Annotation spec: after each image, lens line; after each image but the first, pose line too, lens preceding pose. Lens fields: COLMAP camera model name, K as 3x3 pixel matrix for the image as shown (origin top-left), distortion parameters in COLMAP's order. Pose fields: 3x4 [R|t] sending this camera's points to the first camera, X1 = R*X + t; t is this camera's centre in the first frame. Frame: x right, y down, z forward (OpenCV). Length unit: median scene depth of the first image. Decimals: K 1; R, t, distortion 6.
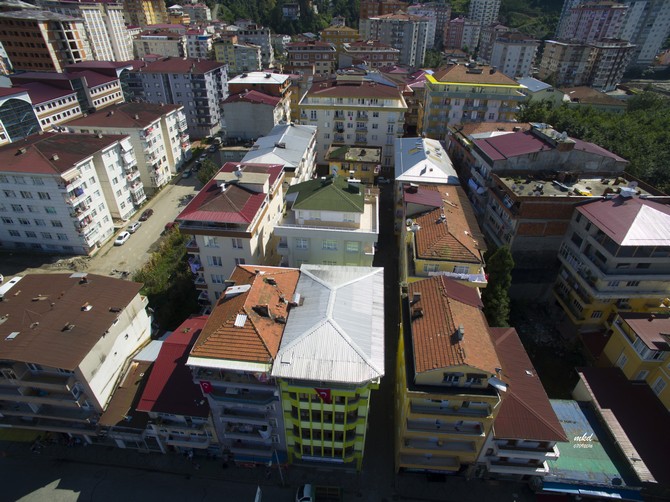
lens RADIAL K [[389.1, 0, 336.8], [0, 389.1, 254.0], [0, 0, 1]] dist [-0.121823, 0.085339]
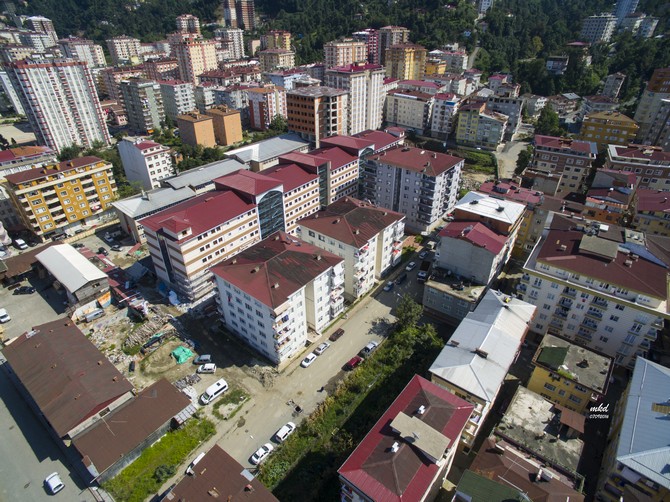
lens RADIAL K [[389.1, 0, 336.8], [0, 389.1, 254.0], [0, 0, 1]] dist [-0.121823, 0.085339]
pose [[0.837932, 0.278970, -0.469089, -0.049728], [-0.292753, 0.955125, 0.045075, -0.278538], [0.460614, 0.099558, 0.882000, 0.026943]]
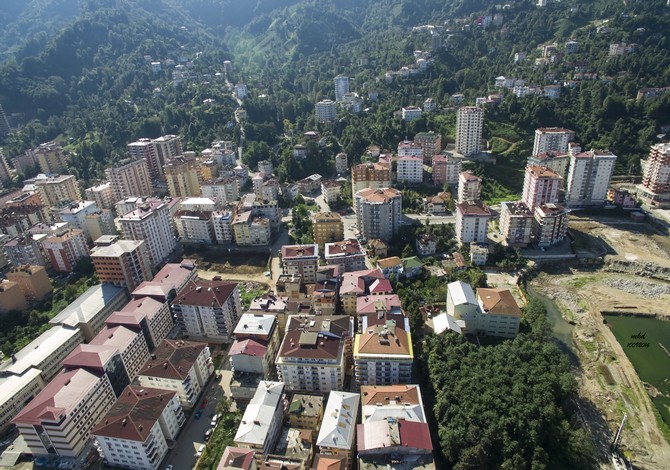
lens RADIAL K [[417.6, 0, 335.0], [0, 417.6, 235.0], [0, 0, 1]] dist [-0.003765, -0.001033]
pose [[0.995671, -0.019861, -0.090804, 0.286938], [0.007392, 0.990730, -0.135647, -0.582423], [0.092656, 0.134388, 0.986587, -0.729846]]
